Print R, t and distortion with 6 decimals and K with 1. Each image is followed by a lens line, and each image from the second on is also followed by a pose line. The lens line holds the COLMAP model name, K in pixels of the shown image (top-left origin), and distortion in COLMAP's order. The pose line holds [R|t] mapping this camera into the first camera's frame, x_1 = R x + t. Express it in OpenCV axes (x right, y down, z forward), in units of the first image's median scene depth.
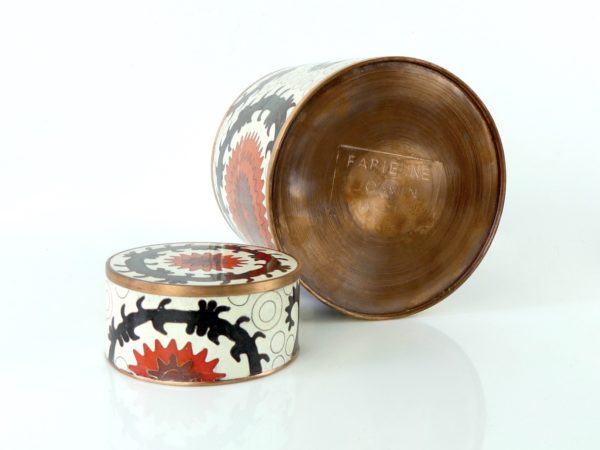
lens RADIAL K [[614.9, 0, 298.0], [0, 614.9, 220.9], [0, 0, 1]] dist [-0.011610, 0.000000]
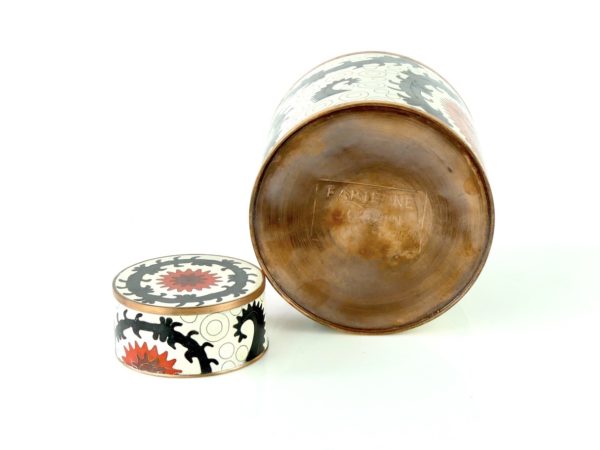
lens RADIAL K [[1157.4, 0, 300.4], [0, 1157.4, 226.1], [0, 0, 1]] dist [-0.029487, 0.000000]
pose [[0.928076, 0.068228, -0.366088, 0.846183], [-0.012757, 0.988321, 0.151853, -0.372483], [0.372173, -0.136261, 0.918107, -0.980342]]
